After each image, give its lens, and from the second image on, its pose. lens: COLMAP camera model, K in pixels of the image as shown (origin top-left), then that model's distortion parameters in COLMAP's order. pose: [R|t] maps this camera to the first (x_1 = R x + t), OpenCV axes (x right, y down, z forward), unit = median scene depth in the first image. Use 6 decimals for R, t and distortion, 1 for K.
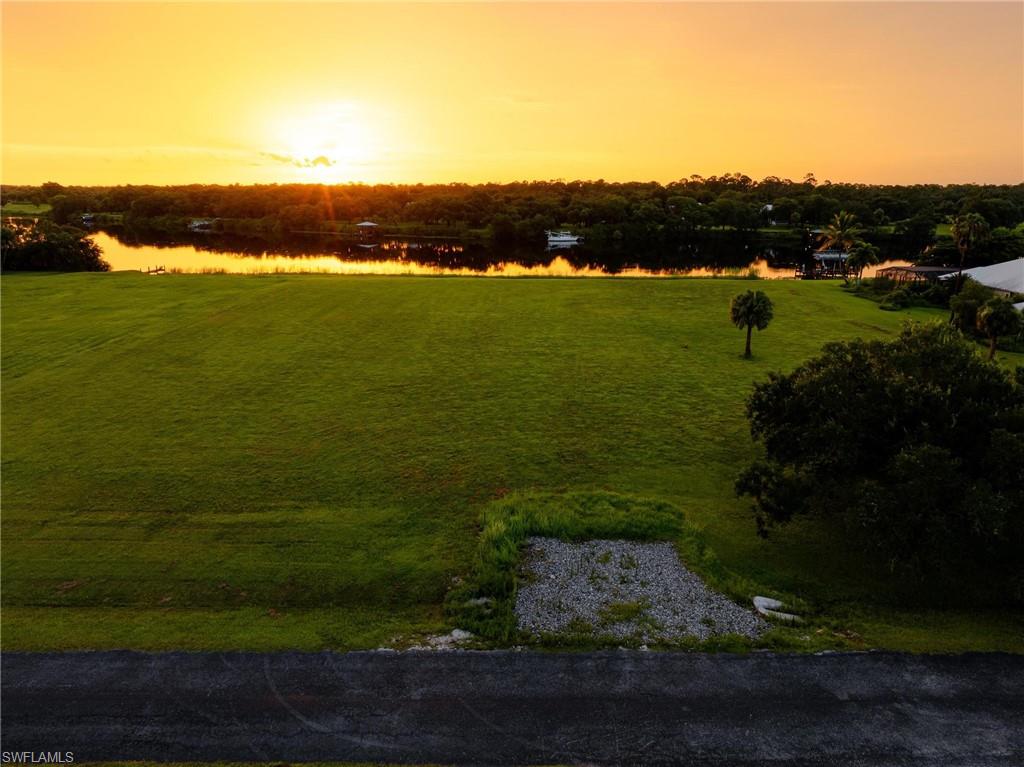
lens RADIAL K [[720.8, 0, 516.4], [0, 720.8, 381.9], [0, 0, 1]] dist [-0.007005, -0.001372]
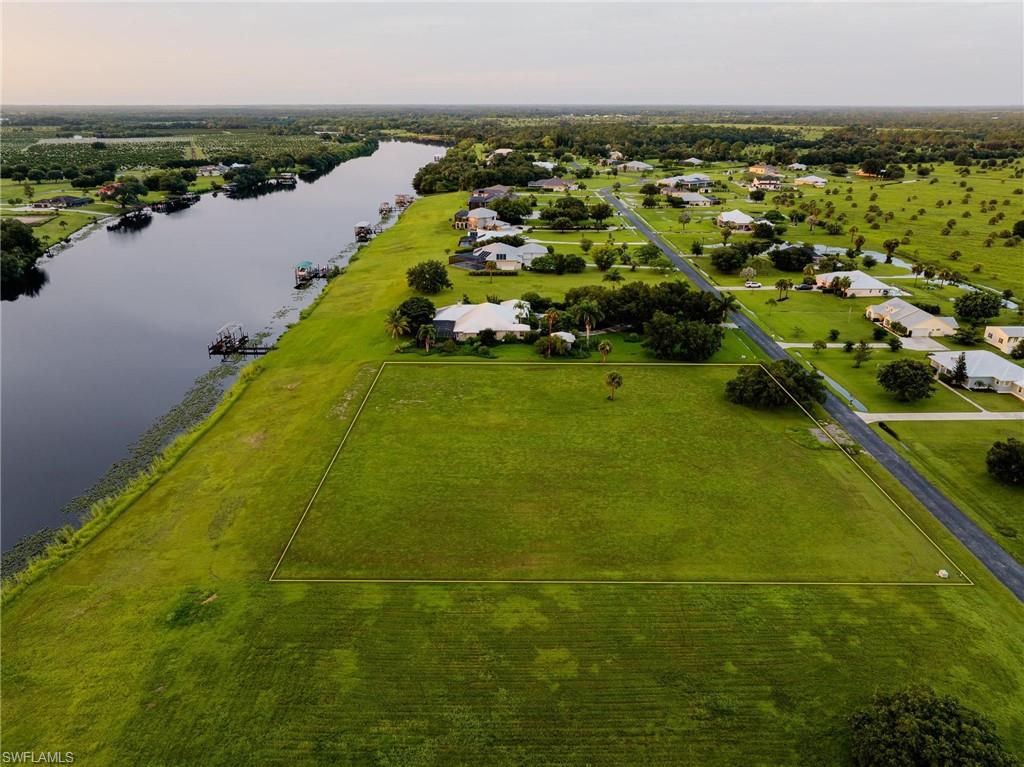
lens RADIAL K [[714.2, 0, 515.0], [0, 714.2, 382.1], [0, 0, 1]] dist [-0.007891, -0.002029]
pose [[0.011495, -0.371245, 0.928464, -4.186266], [0.274610, 0.893996, 0.354063, -2.295639], [-0.961487, 0.250895, 0.112224, 2.463366]]
